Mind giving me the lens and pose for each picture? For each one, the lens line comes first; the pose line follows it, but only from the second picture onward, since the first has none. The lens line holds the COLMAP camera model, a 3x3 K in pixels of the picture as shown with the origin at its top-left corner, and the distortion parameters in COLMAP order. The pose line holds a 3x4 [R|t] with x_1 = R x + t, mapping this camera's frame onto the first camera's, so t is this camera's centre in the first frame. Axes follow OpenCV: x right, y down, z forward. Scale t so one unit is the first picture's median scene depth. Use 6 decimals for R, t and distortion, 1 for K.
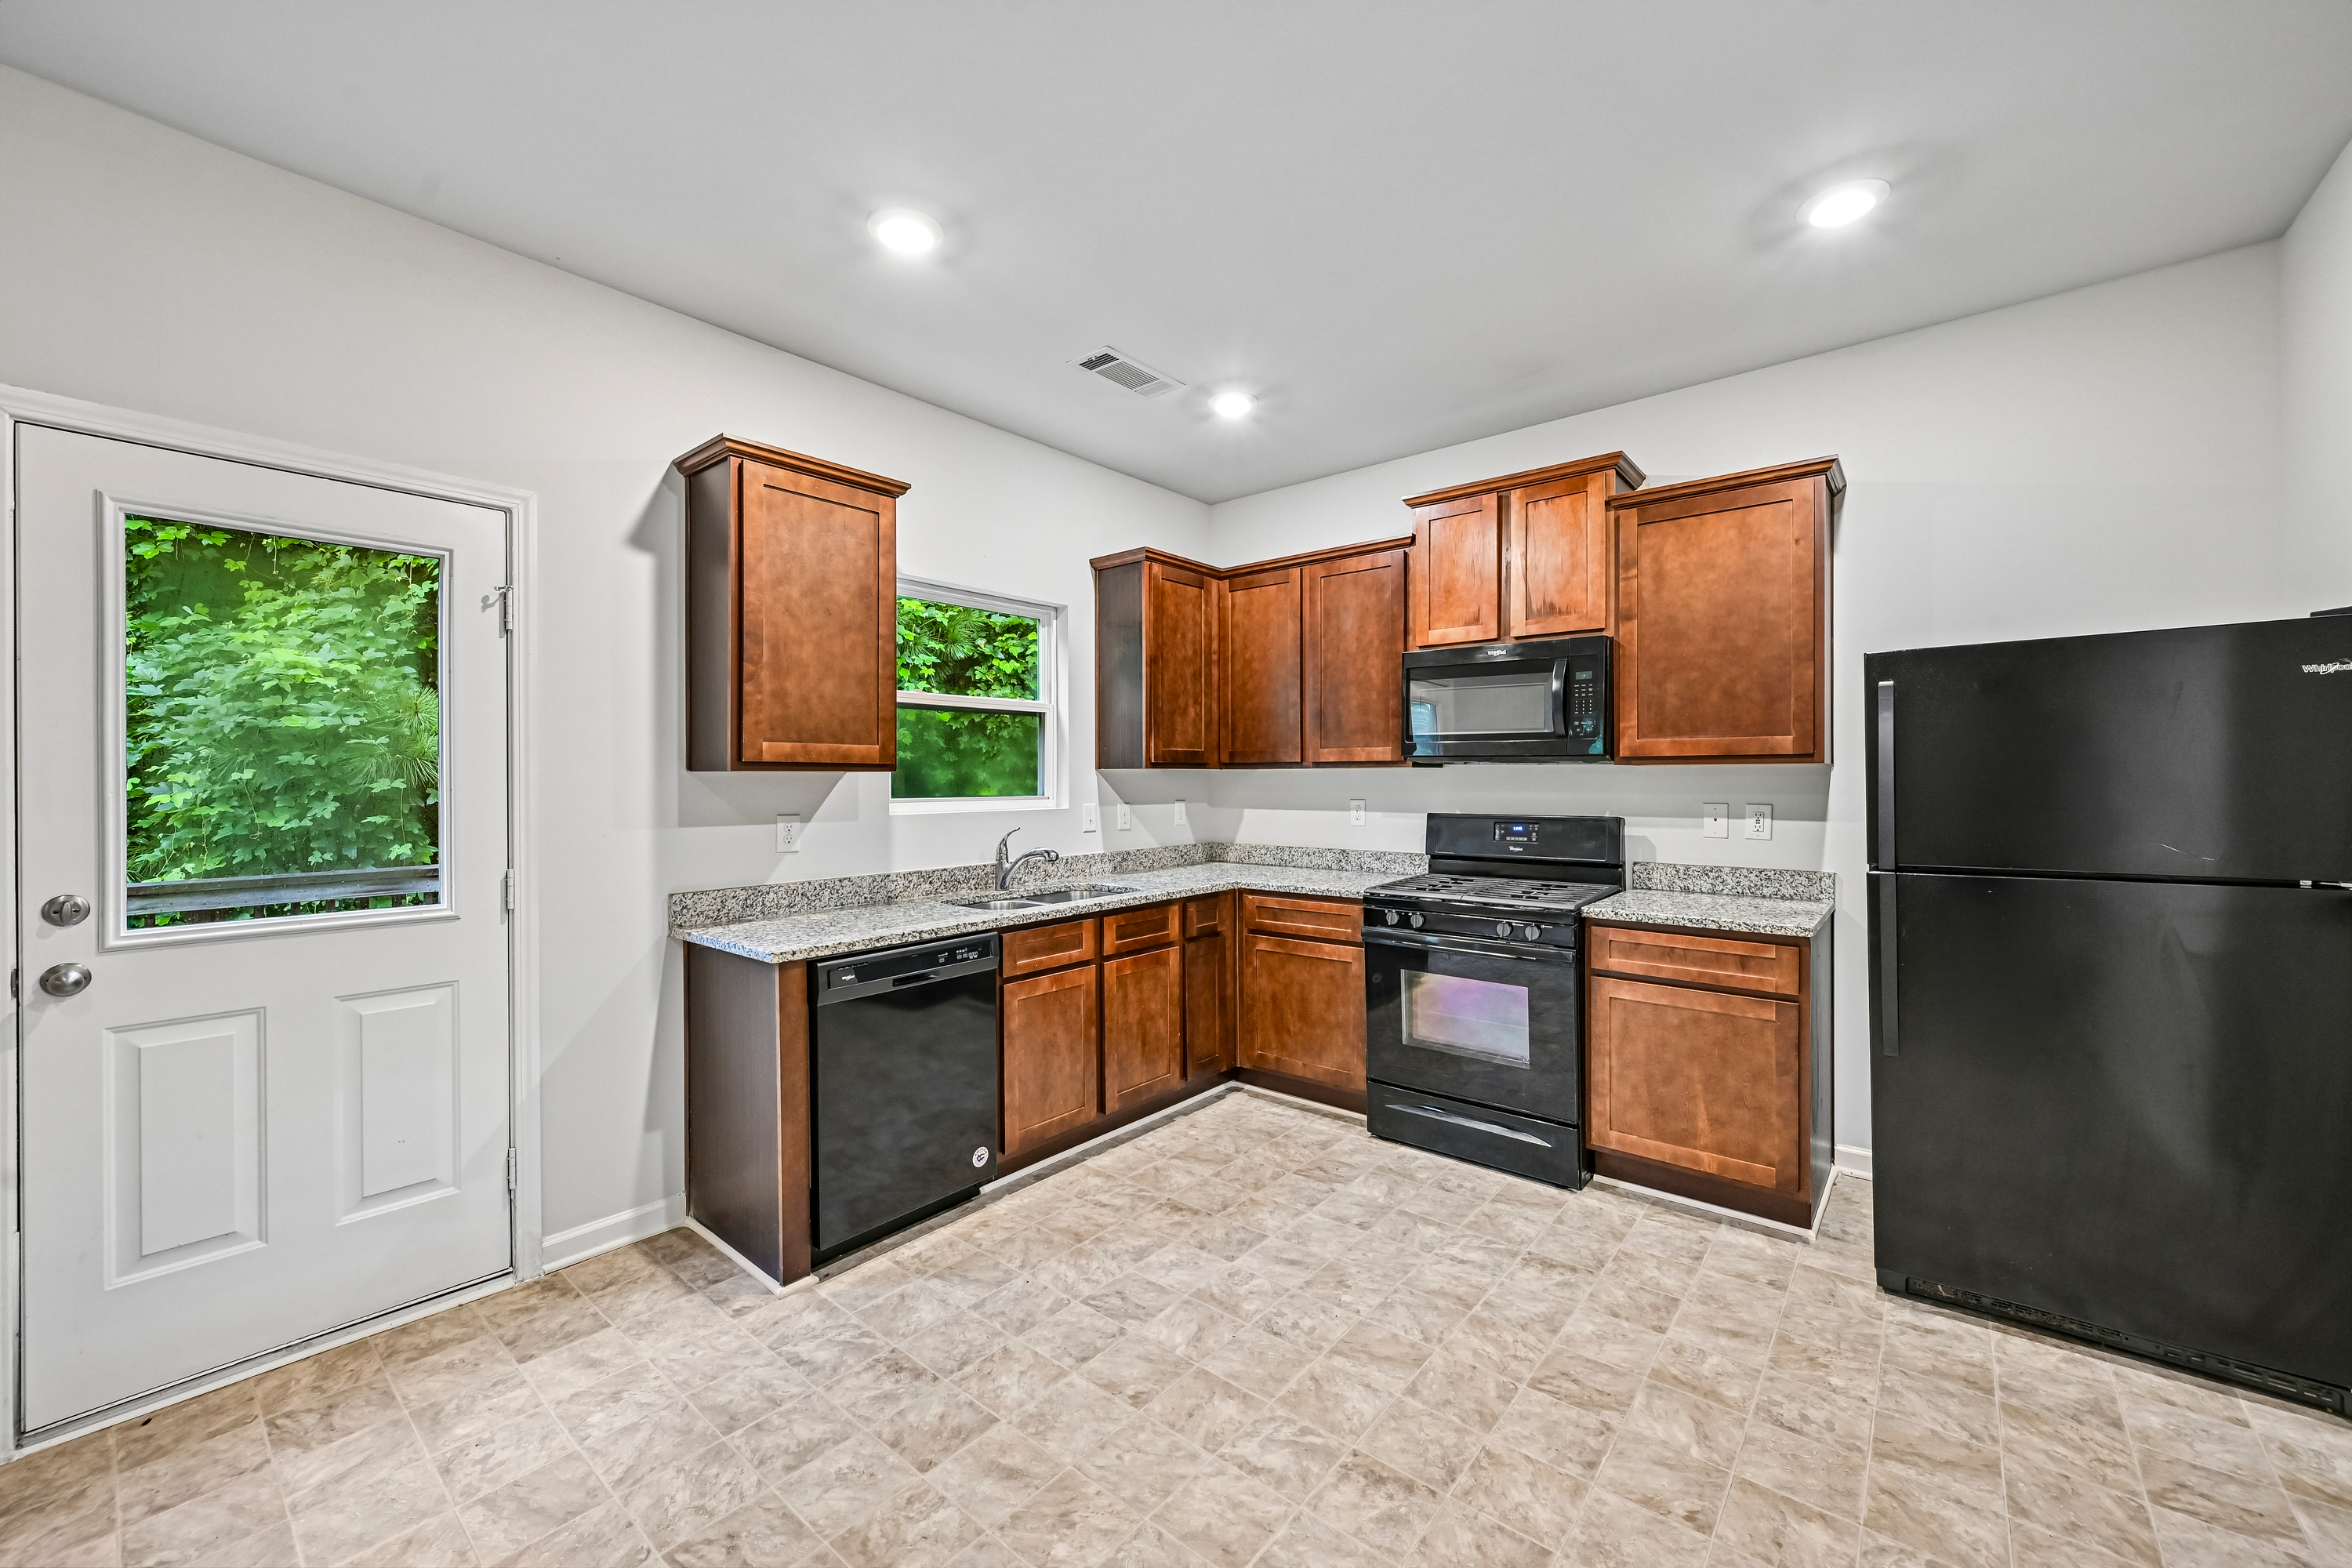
lens RADIAL K [[919.1, 0, 1180.2], [0, 919.1, 783.3], [0, 0, 1]] dist [-0.000421, -0.000236]
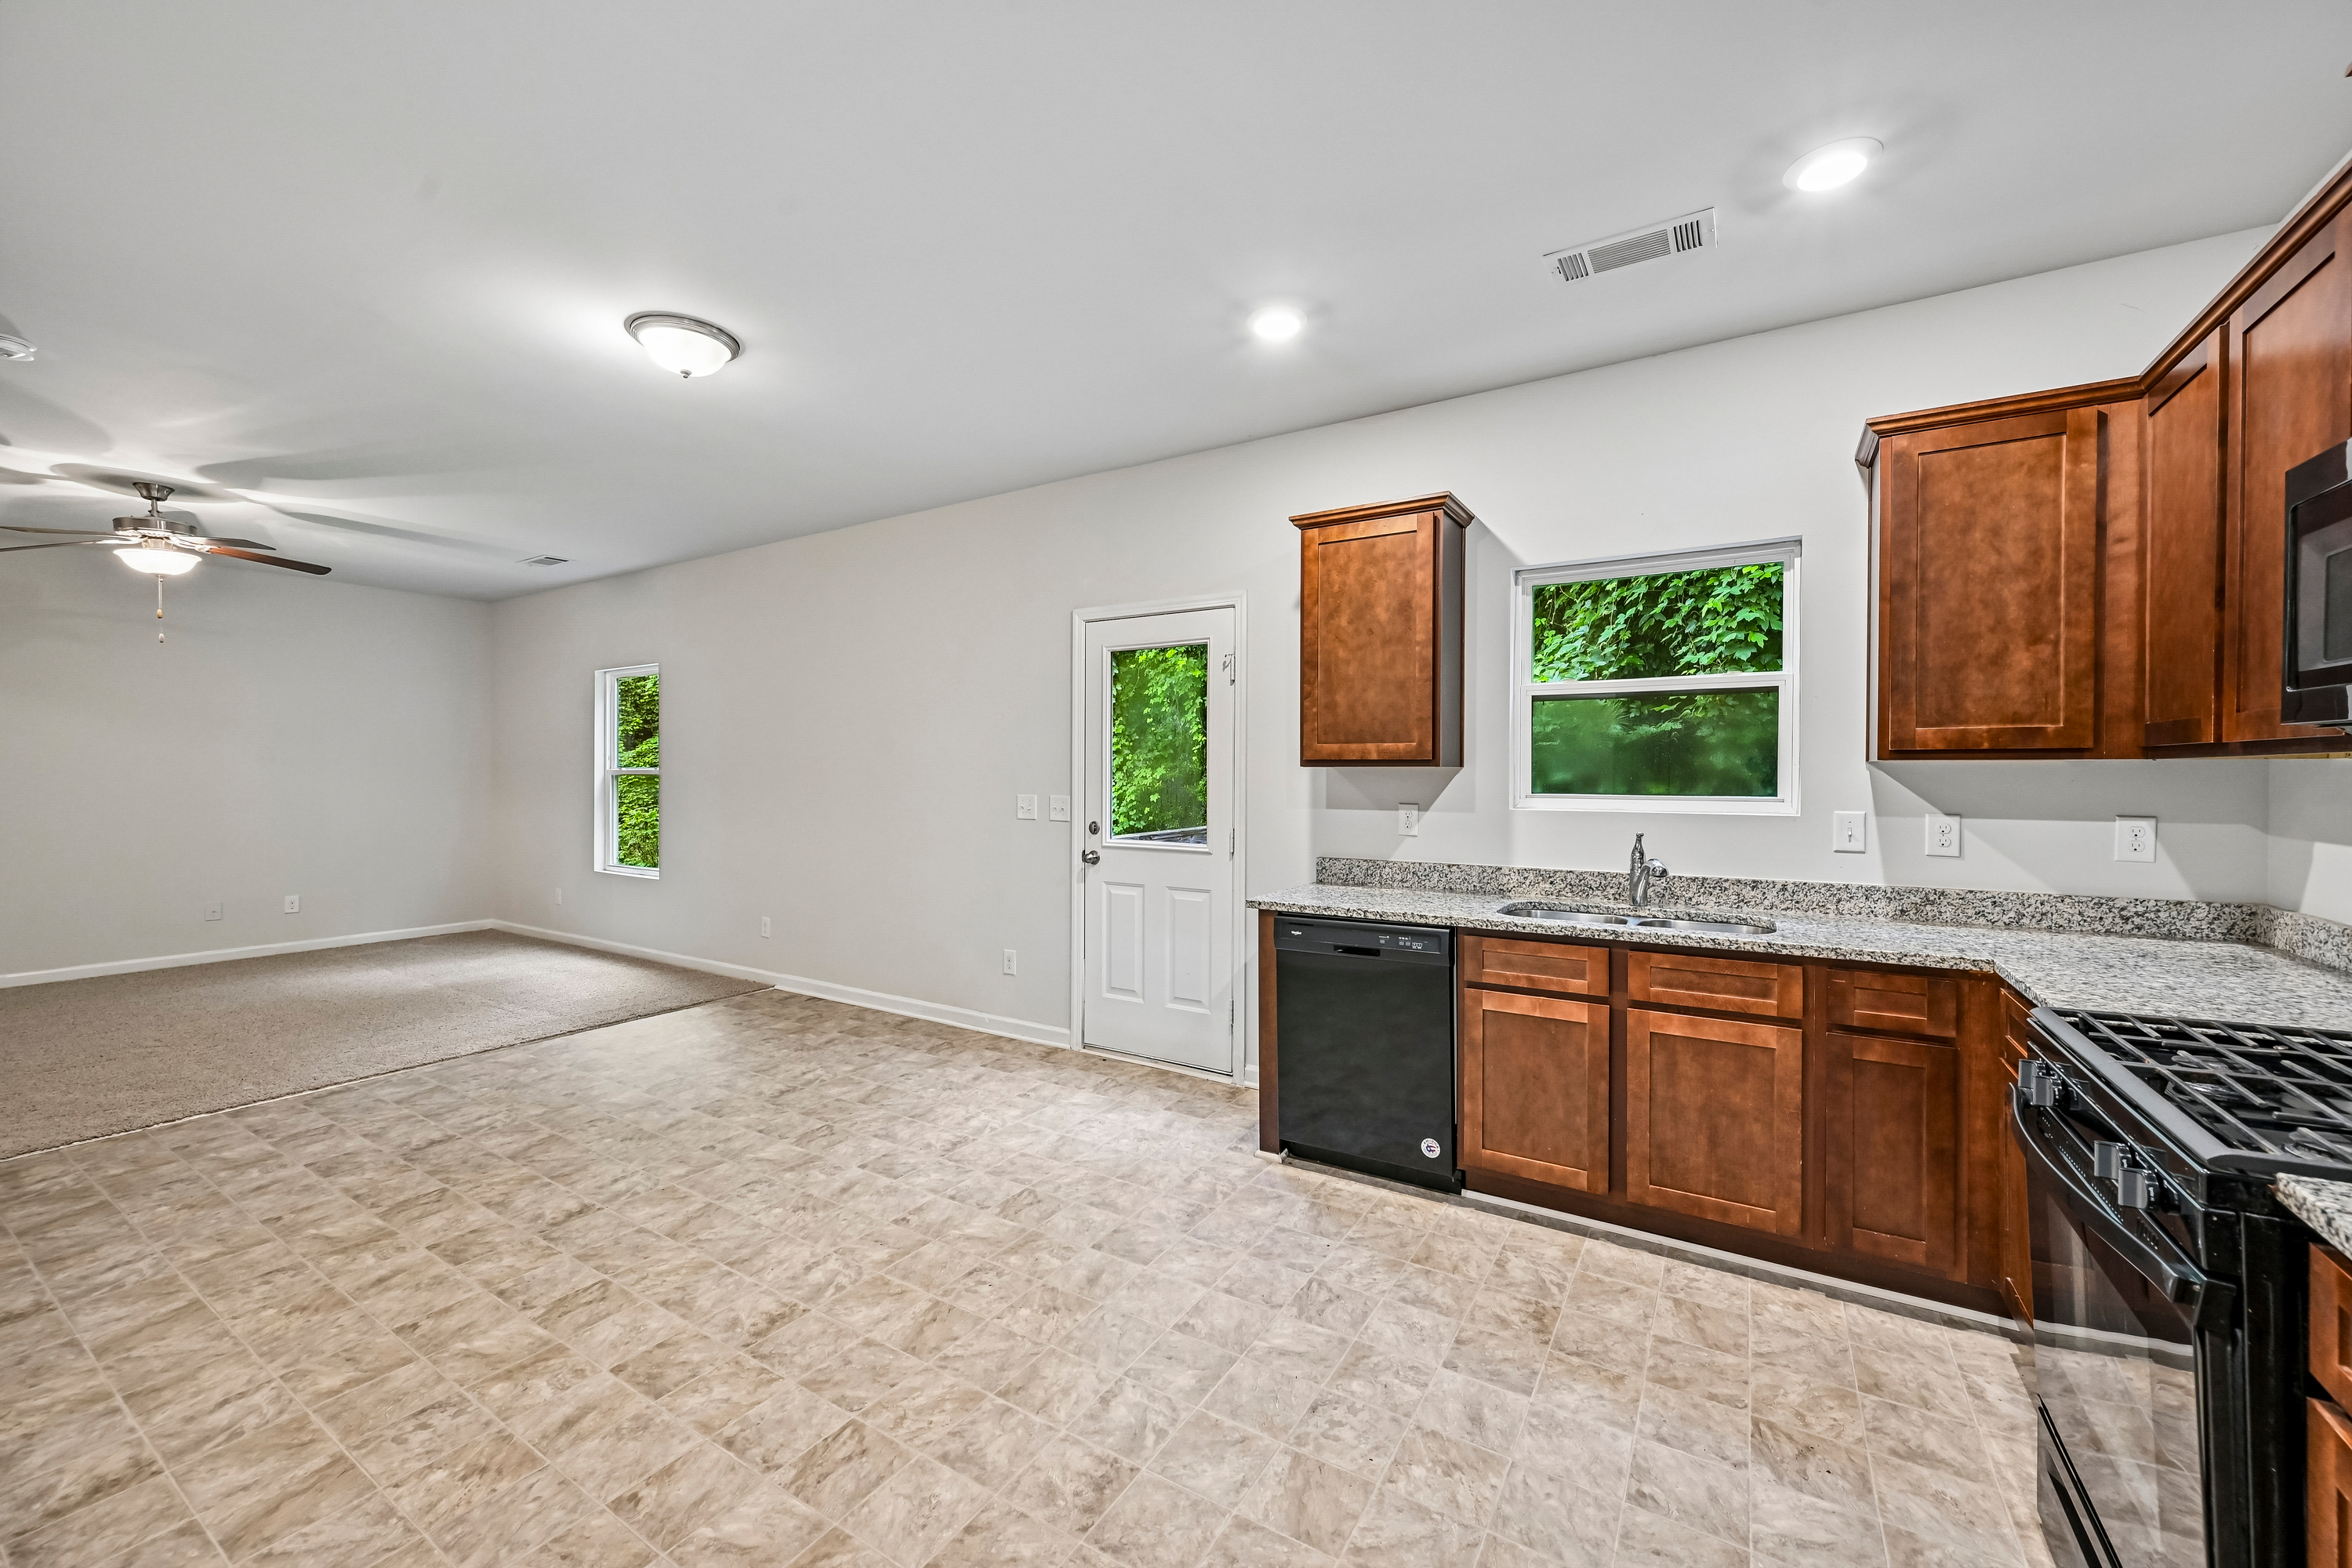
lens RADIAL K [[919.1, 0, 1180.2], [0, 919.1, 783.3], [0, 0, 1]] dist [-0.000421, -0.000236]
pose [[0.139225, 0.017137, -0.990113, 0.738897], [-0.007806, 0.999838, 0.016208, -0.008861], [0.990230, 0.005472, 0.139336, 0.584657]]
